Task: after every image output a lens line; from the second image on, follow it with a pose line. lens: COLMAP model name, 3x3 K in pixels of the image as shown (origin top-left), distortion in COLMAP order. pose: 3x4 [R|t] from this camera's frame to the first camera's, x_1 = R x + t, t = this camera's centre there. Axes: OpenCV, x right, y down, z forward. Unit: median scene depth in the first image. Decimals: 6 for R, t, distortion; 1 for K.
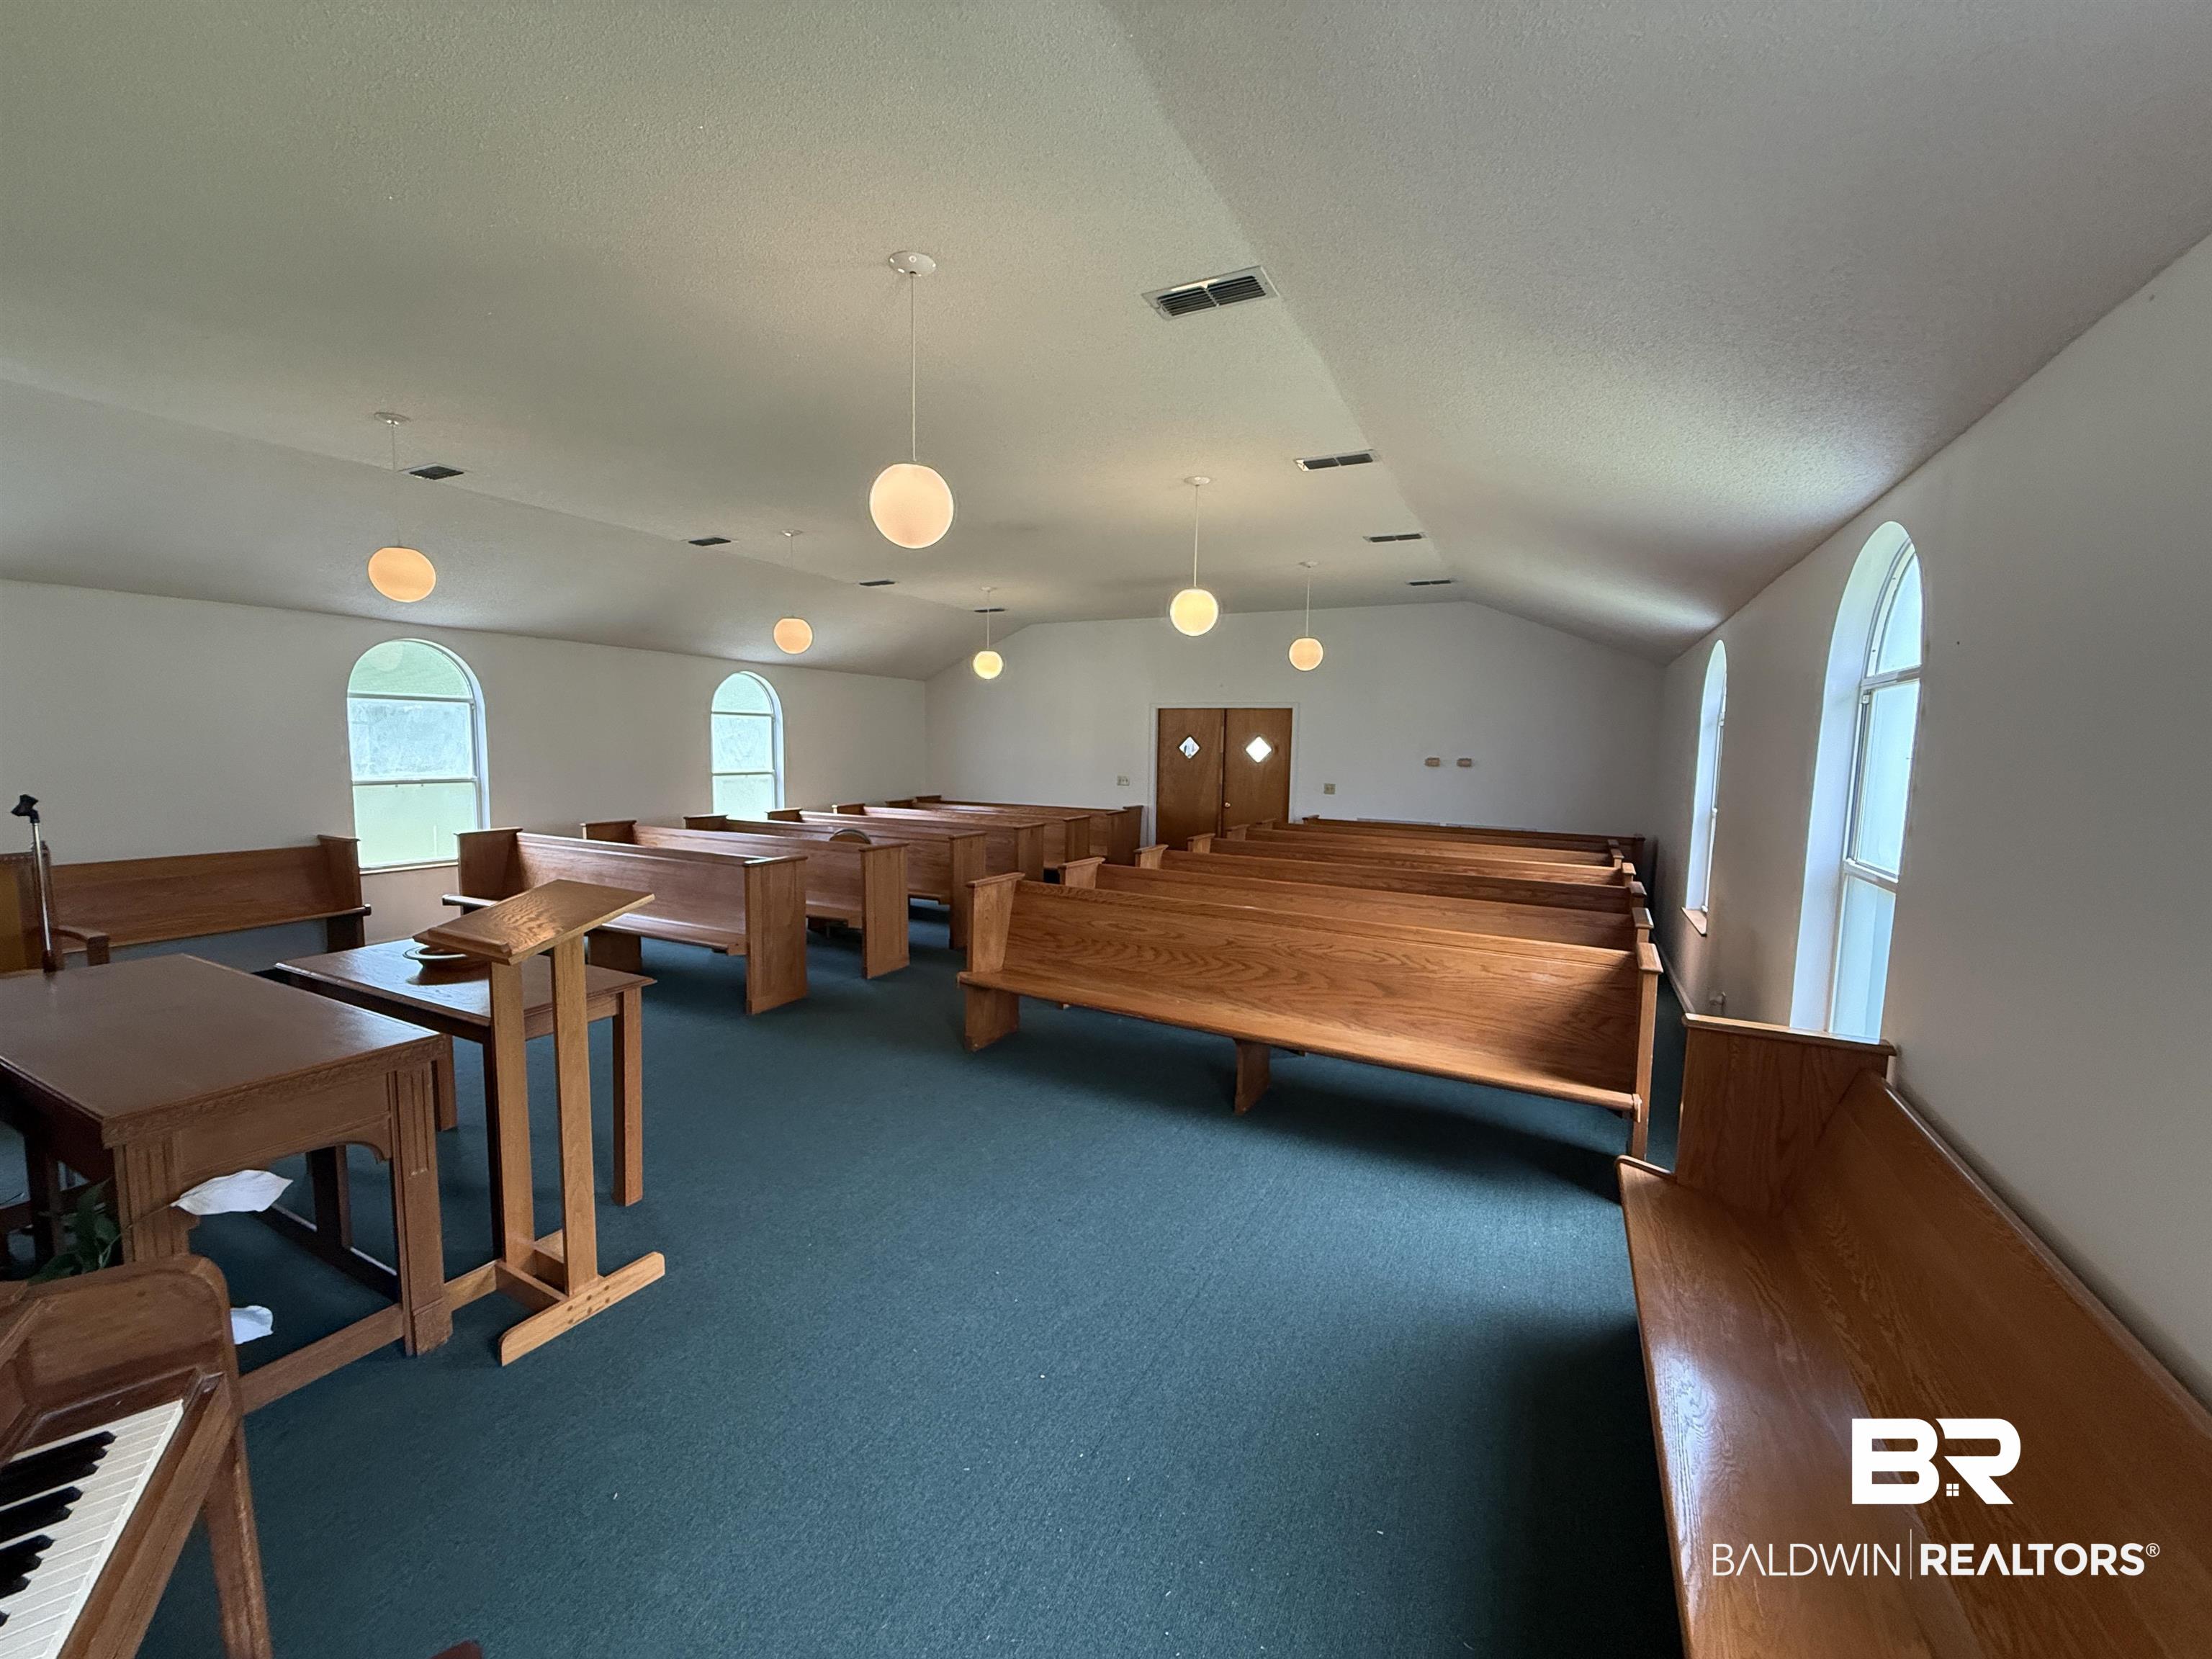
lens RADIAL K [[868.4, 0, 1106.0], [0, 868.4, 829.5], [0, 0, 1]] dist [0.016344, 0.000157]
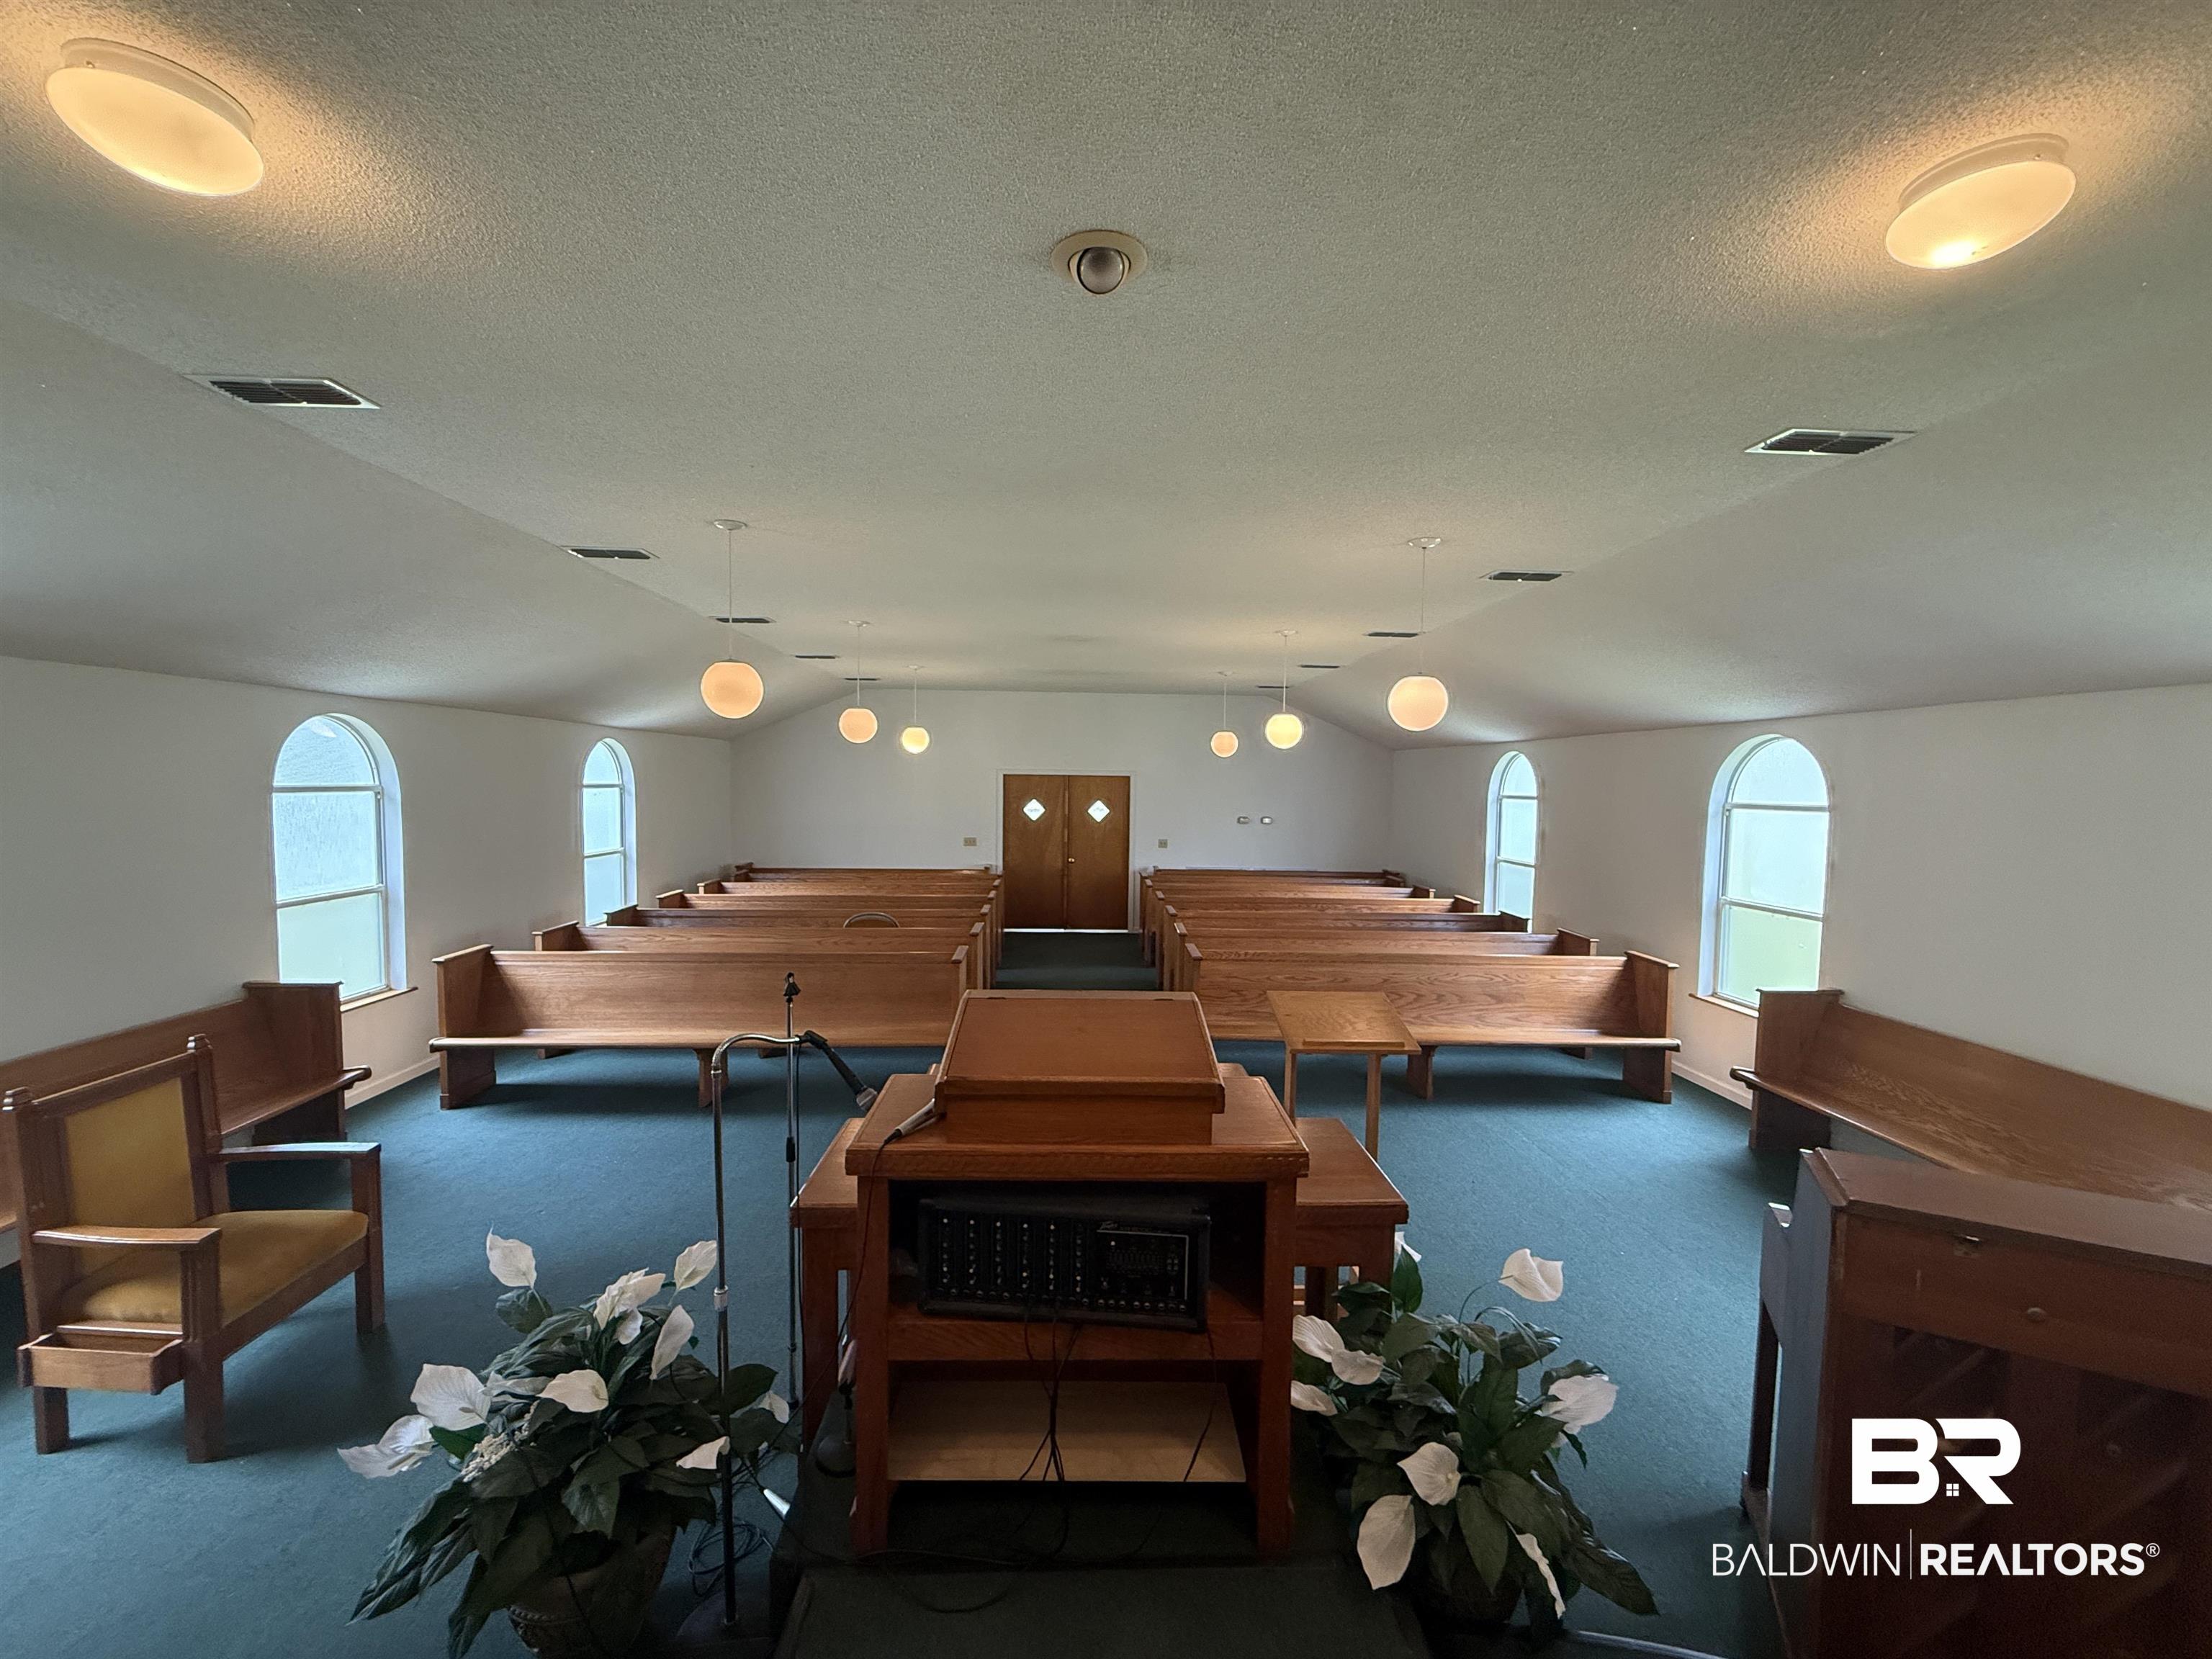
lens RADIAL K [[868.4, 0, 1106.0], [0, 868.4, 829.5], [0, 0, 1]] dist [0.016344, 0.000157]
pose [[0.864949, -0.032032, 0.500836, -0.509074], [0.049493, 0.998541, -0.021612, -0.055648], [-0.499413, 0.043481, 0.865272, 0.006135]]
